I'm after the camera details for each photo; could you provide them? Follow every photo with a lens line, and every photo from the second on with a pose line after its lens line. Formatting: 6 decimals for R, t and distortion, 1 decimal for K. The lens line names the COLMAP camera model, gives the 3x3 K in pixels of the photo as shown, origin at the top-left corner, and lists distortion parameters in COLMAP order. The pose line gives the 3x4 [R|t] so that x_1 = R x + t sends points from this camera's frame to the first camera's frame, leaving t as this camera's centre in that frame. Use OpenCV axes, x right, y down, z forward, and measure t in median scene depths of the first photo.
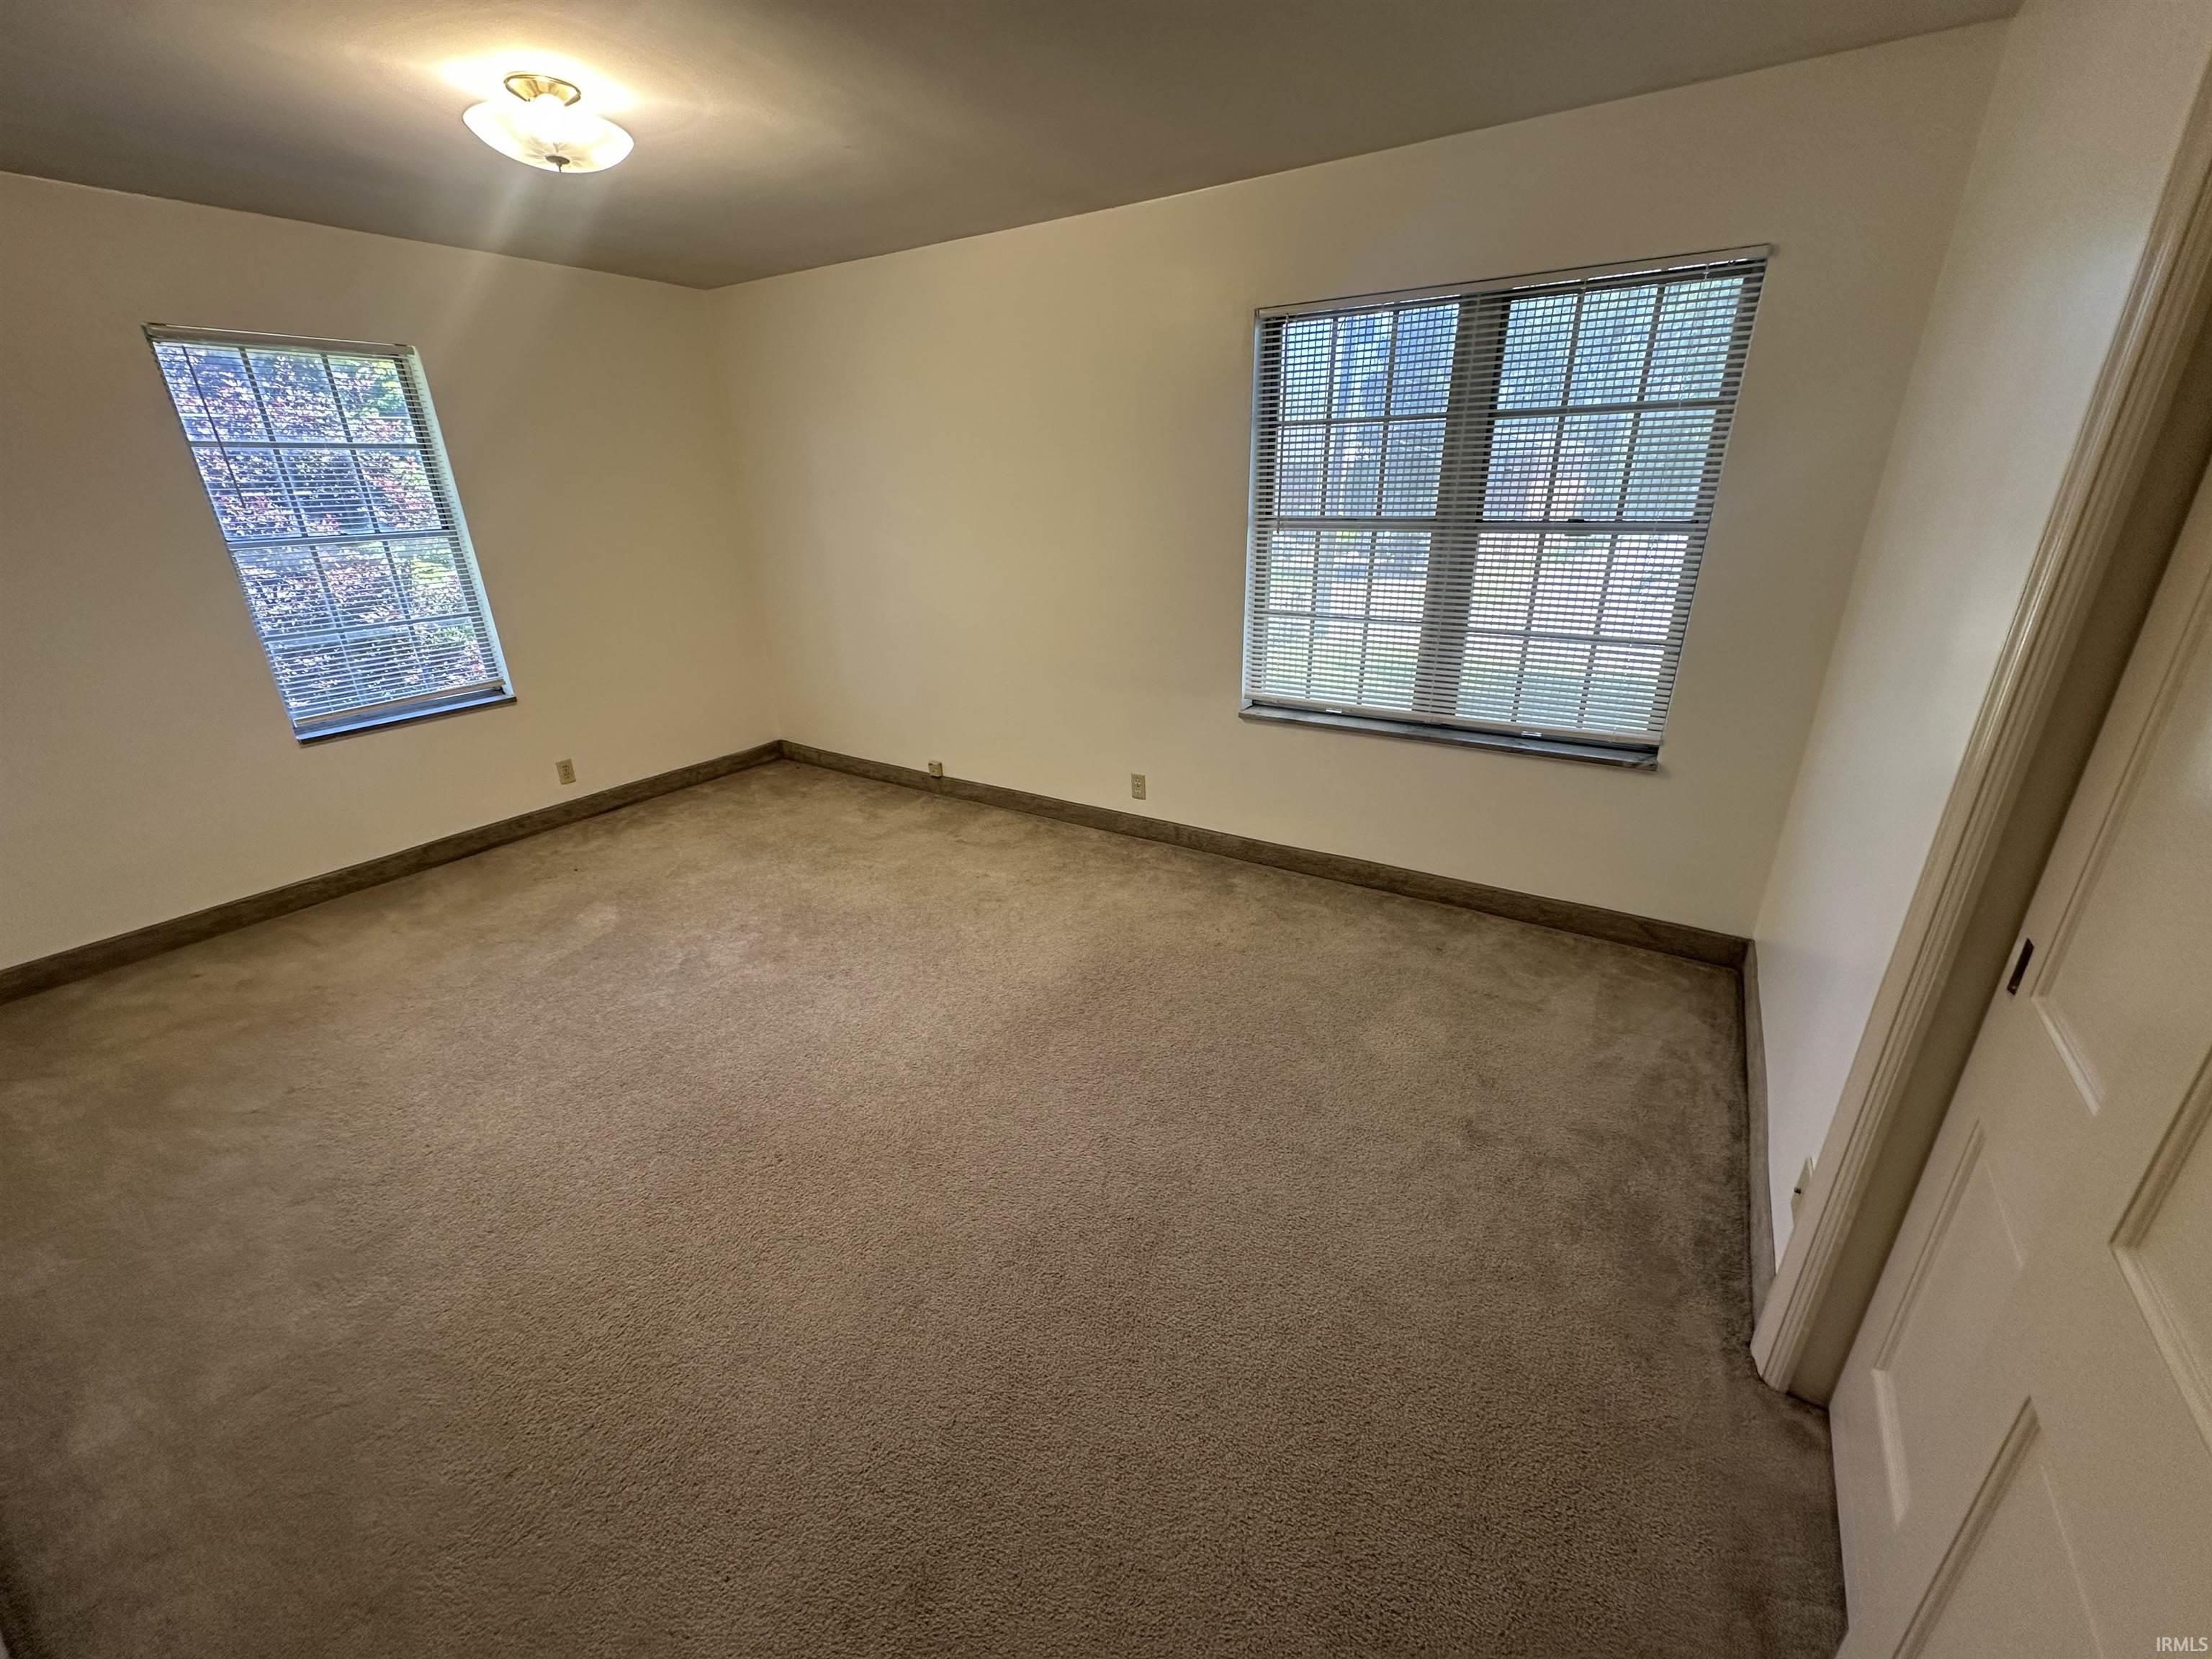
lens RADIAL K [[883.1, 0, 1126.1], [0, 883.1, 827.3], [0, 0, 1]] dist [0.002310, 0.000021]
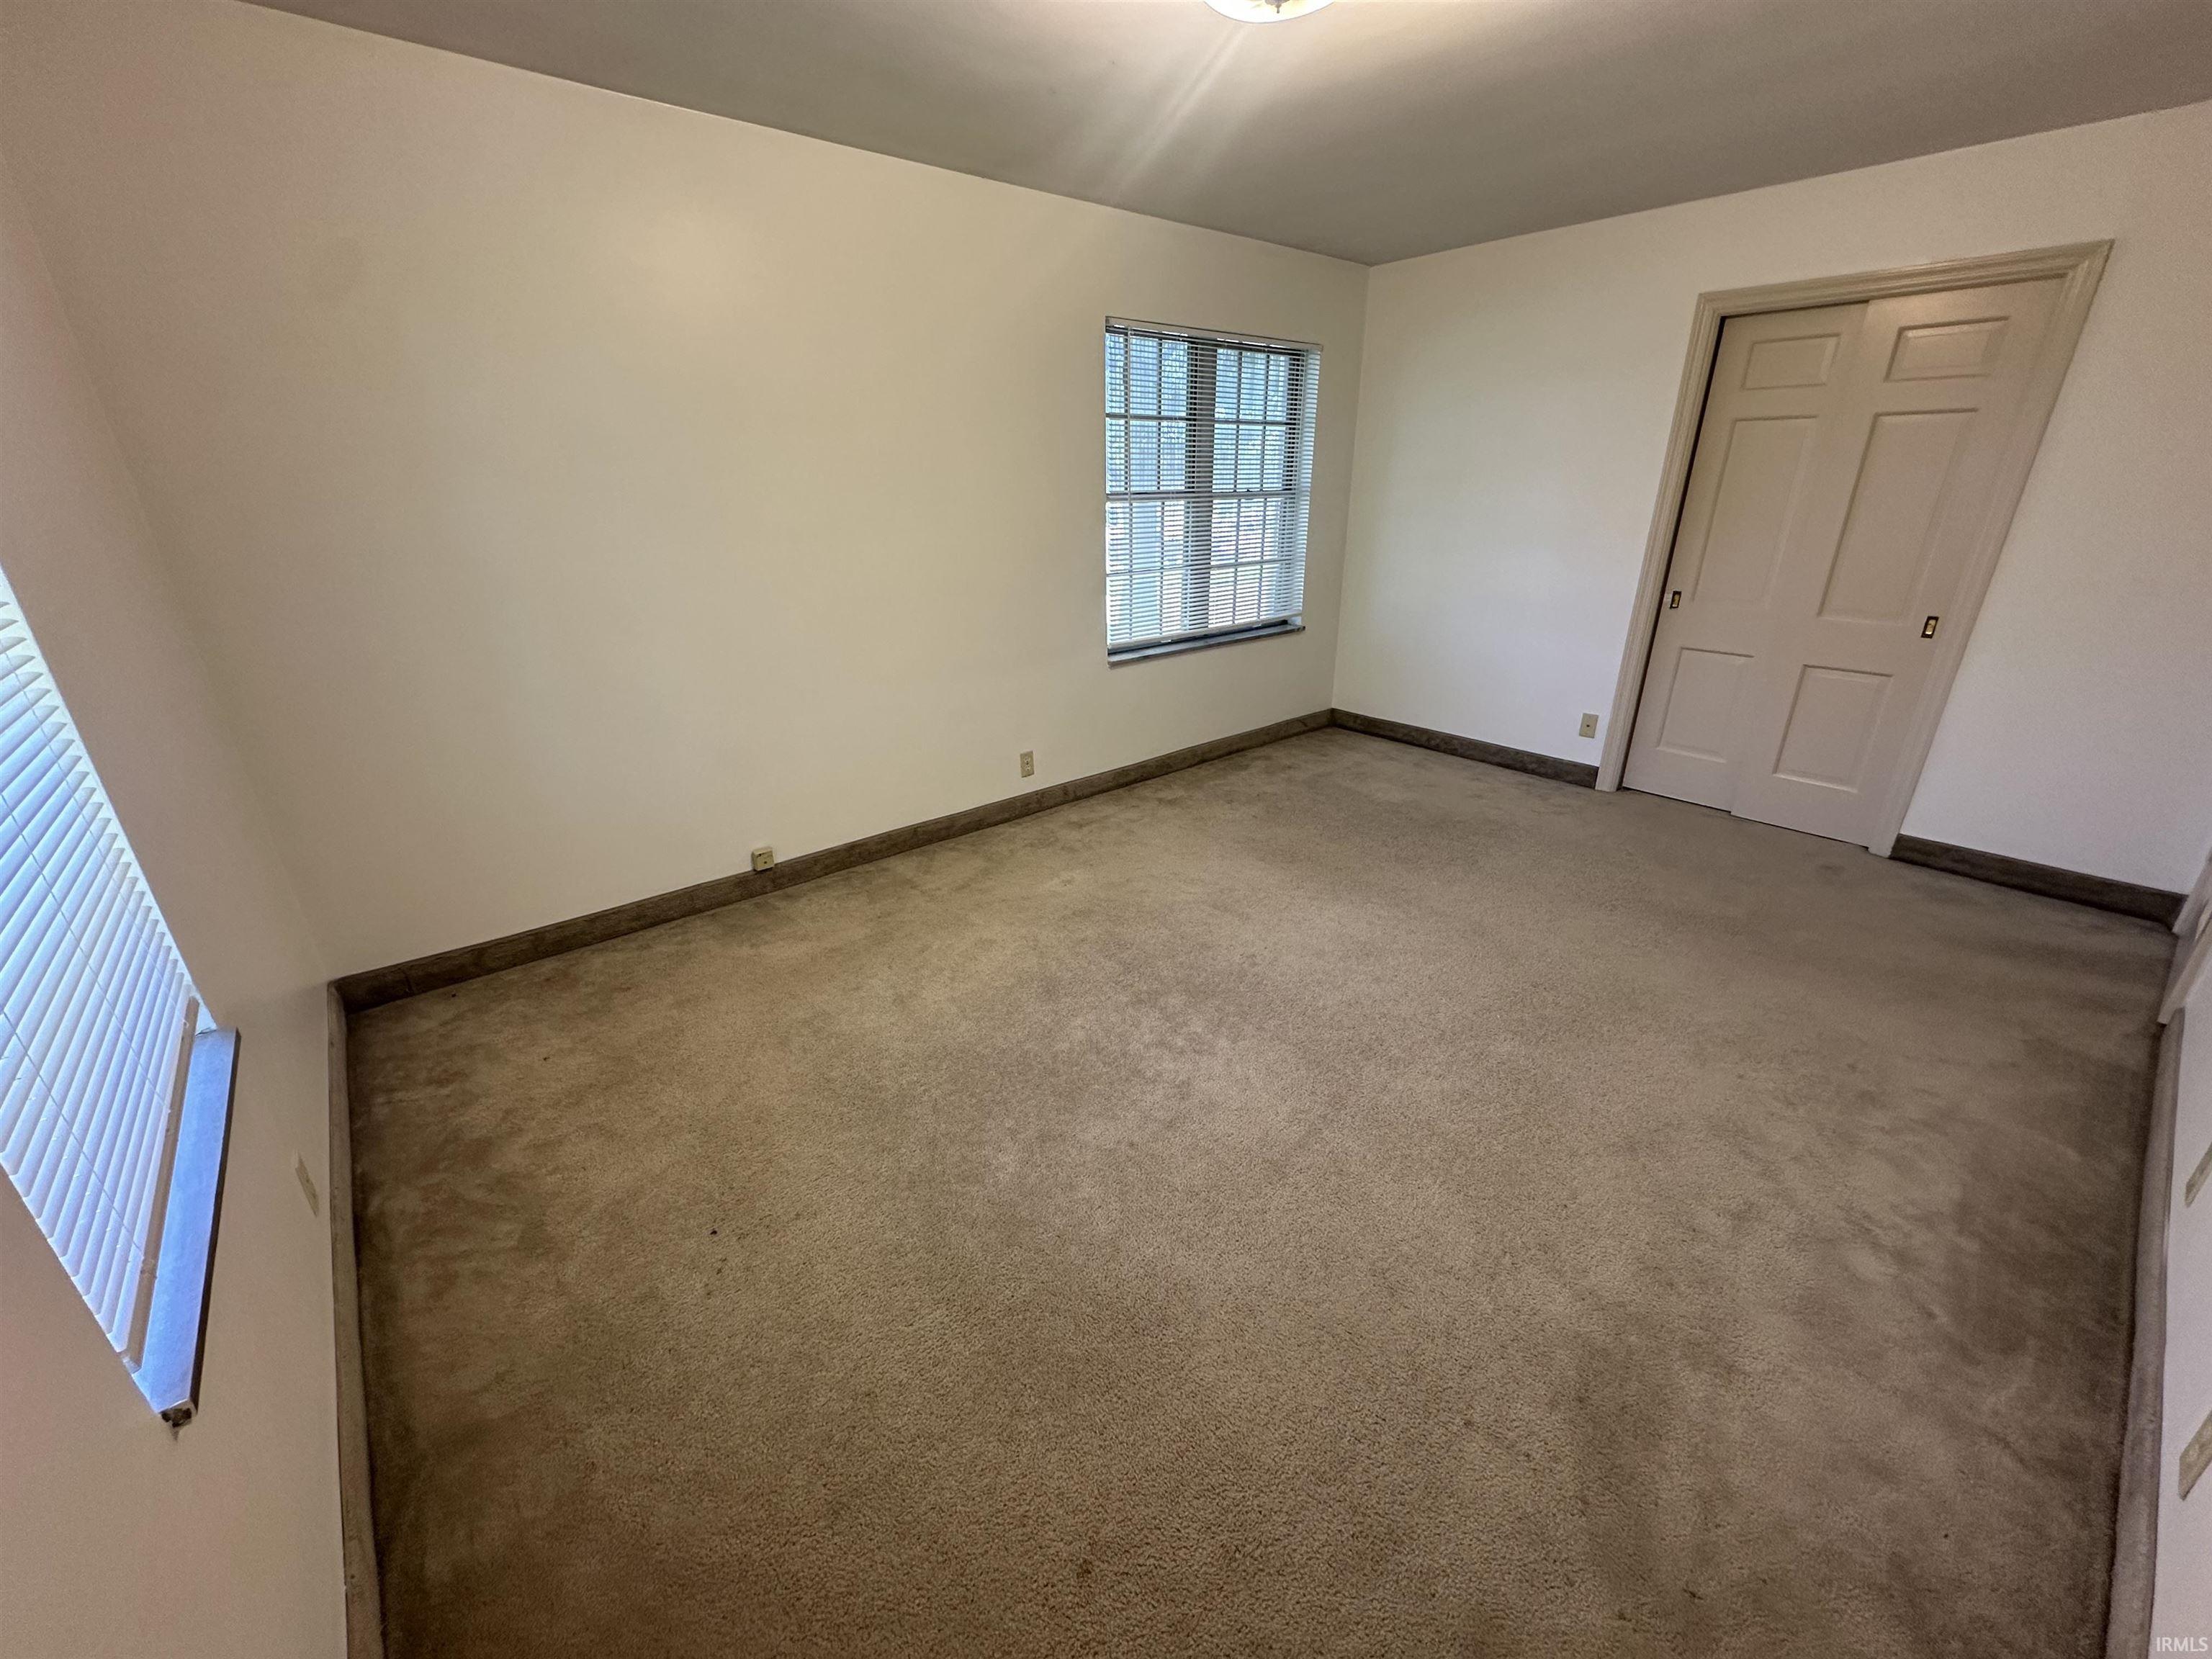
lens RADIAL K [[883.1, 0, 1120.2], [0, 883.1, 820.3], [0, 0, 1]] dist [0.002310, 0.000021]
pose [[0.288191, -0.337438, 0.896148, -1.087384], [0.351634, 0.907764, 0.228730, -0.223585], [-0.890674, 0.249198, 0.380264, 0.661968]]
